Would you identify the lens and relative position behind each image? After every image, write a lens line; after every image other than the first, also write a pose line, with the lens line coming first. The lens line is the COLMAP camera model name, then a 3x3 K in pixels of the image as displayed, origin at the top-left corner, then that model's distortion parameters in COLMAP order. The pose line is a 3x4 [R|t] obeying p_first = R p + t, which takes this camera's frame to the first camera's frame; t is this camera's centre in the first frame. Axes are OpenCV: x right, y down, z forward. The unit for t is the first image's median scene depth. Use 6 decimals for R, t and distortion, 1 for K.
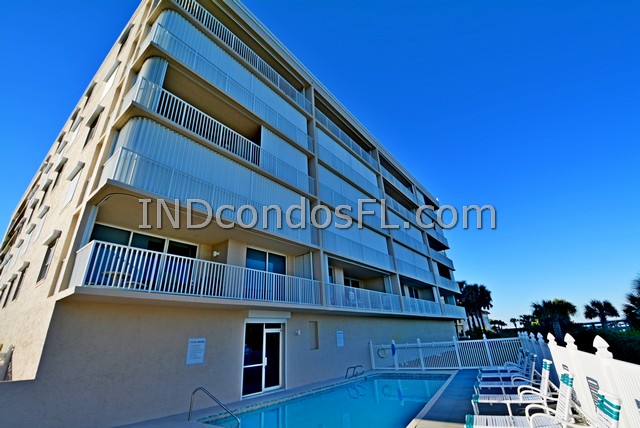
lens RADIAL K [[282.2, 0, 321.5], [0, 282.2, 214.0], [0, 0, 1]] dist [-0.009579, -0.009285]
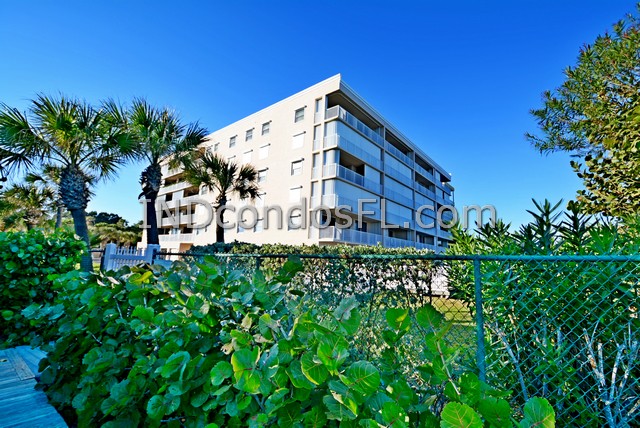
lens RADIAL K [[282.2, 0, 323.1], [0, 282.2, 211.1], [0, 0, 1]] dist [-0.009579, -0.009285]
pose [[0.995105, 0.094316, -0.029509, -0.240797], [-0.083992, 0.964504, 0.250355, -0.269030], [0.052074, -0.246651, 0.967704, -0.658185]]
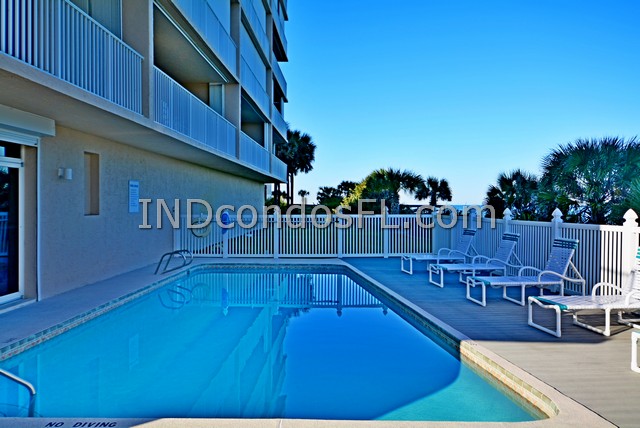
lens RADIAL K [[526.8, 0, 320.6], [0, 526.8, 216.0], [0, 0, 1]] dist [0.012833, 0.002551]
pose [[0.798644, 0.046715, 0.599987, -0.130793], [-0.291658, 0.902120, 0.317987, 0.074665], [-0.526405, -0.428950, 0.734098, 0.135388]]
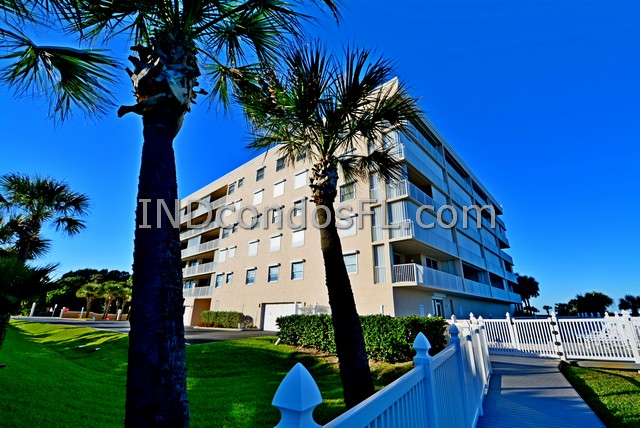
lens RADIAL K [[282.2, 0, 322.9], [0, 282.2, 211.3], [0, 0, 1]] dist [-0.009579, -0.009285]
pose [[0.996101, 0.041064, -0.078083, -0.405202], [-0.035232, 0.996587, 0.074657, -0.146094], [0.080883, -0.071615, 0.994148, -0.415126]]
